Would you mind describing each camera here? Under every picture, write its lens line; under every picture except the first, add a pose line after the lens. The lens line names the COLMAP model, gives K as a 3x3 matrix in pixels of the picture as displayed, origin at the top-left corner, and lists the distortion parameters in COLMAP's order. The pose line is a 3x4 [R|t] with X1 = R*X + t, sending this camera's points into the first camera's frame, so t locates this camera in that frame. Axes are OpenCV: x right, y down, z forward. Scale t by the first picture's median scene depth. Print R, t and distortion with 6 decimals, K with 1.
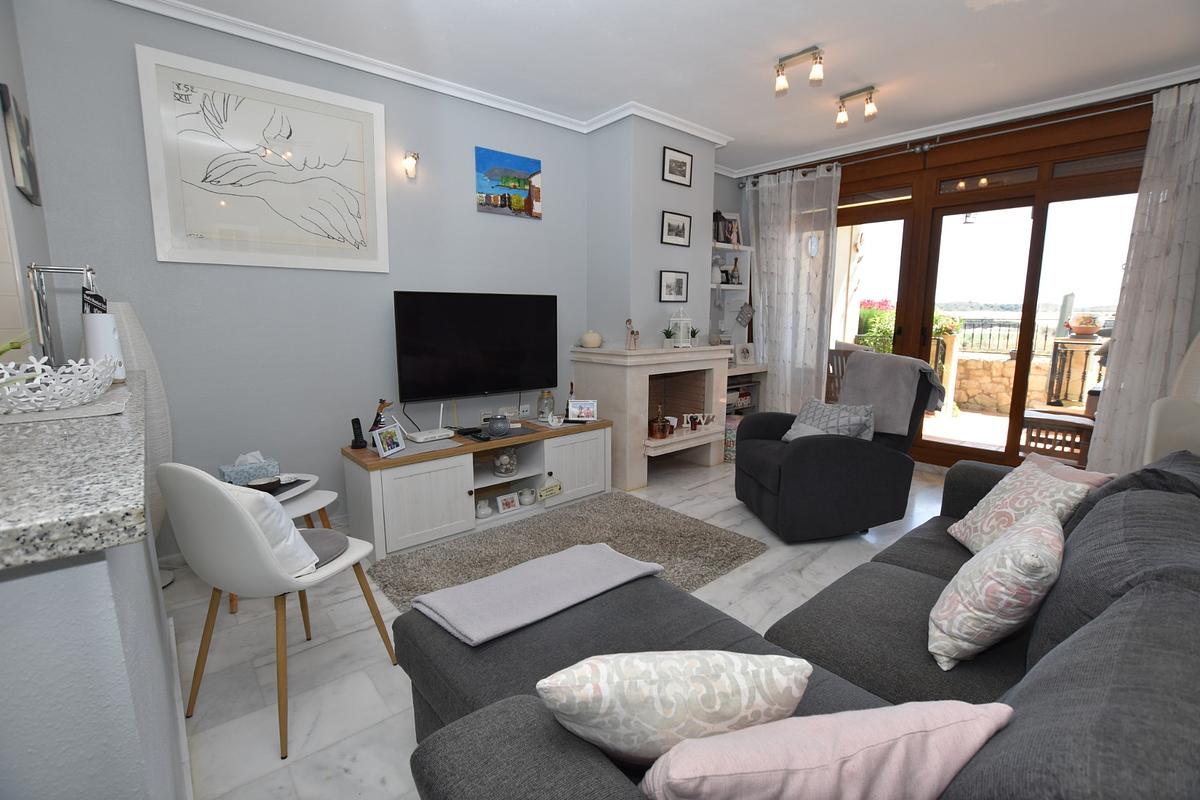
lens RADIAL K [[527.2, 0, 597.6], [0, 527.2, 401.0], [0, 0, 1]] dist [-0.032592, 0.004074]
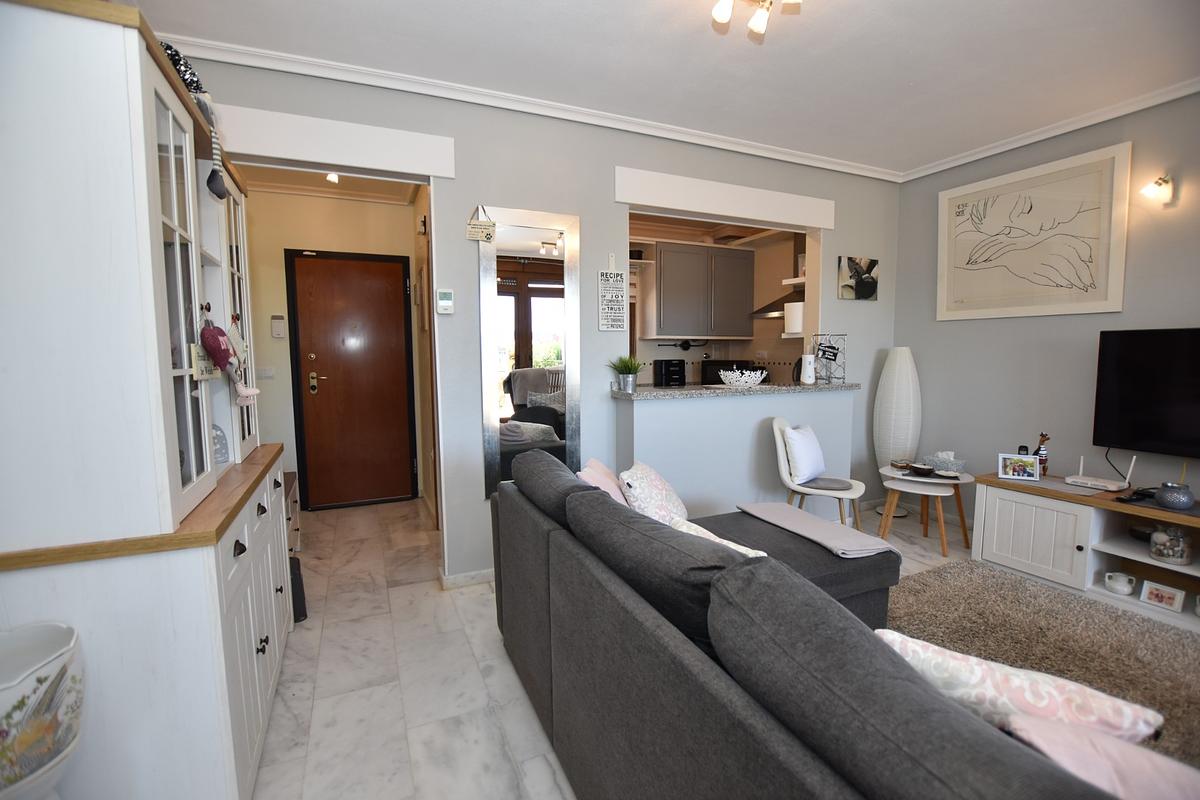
lens RADIAL K [[527.2, 0, 602.8], [0, 527.2, 402.2], [0, 0, 1]] dist [-0.032592, 0.004074]
pose [[-0.277096, 0.087103, -0.956886, 0.694181], [-0.147335, 0.980253, 0.131895, -0.059320], [0.949479, 0.177530, -0.258791, 0.334095]]
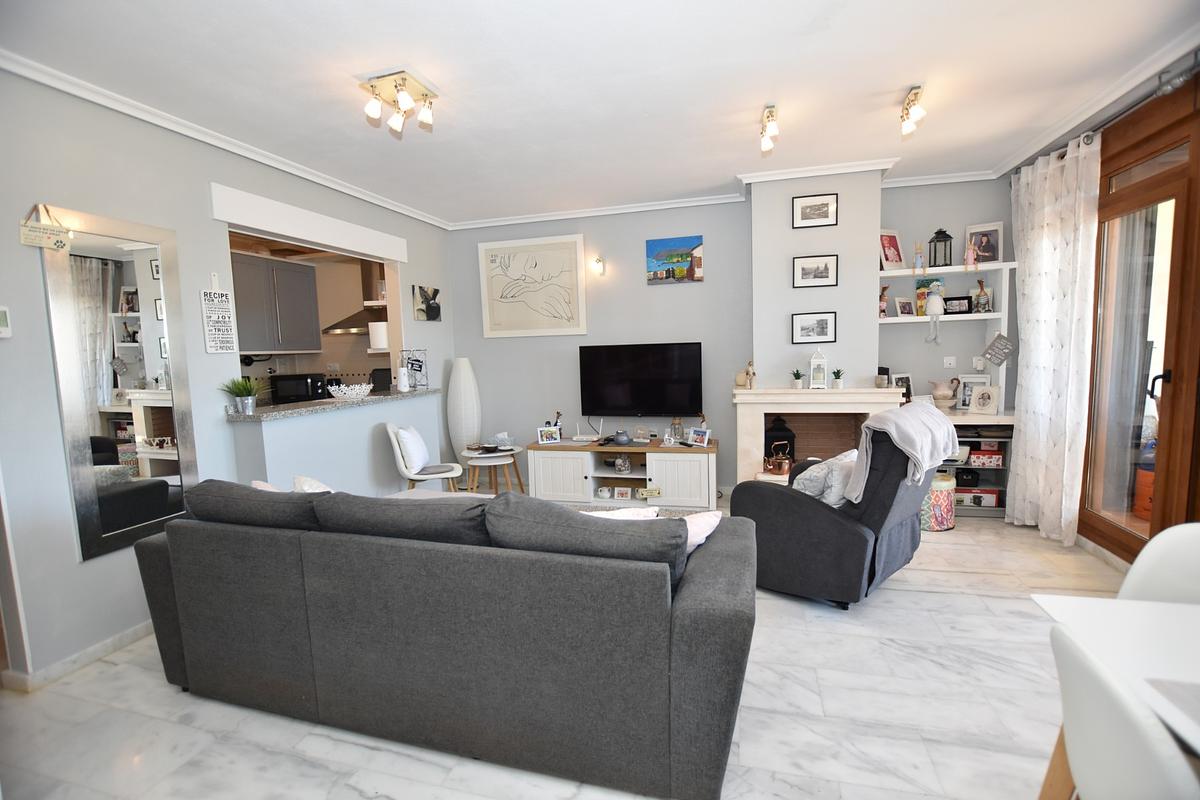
lens RADIAL K [[527.2, 0, 602.2], [0, 527.2, 404.6], [0, 0, 1]] dist [-0.032592, 0.004074]
pose [[0.555027, 0.068247, -0.829028, 0.879755], [-0.101011, 0.994783, 0.014266, -0.053013], [0.825677, 0.075823, 0.559025, 0.138966]]
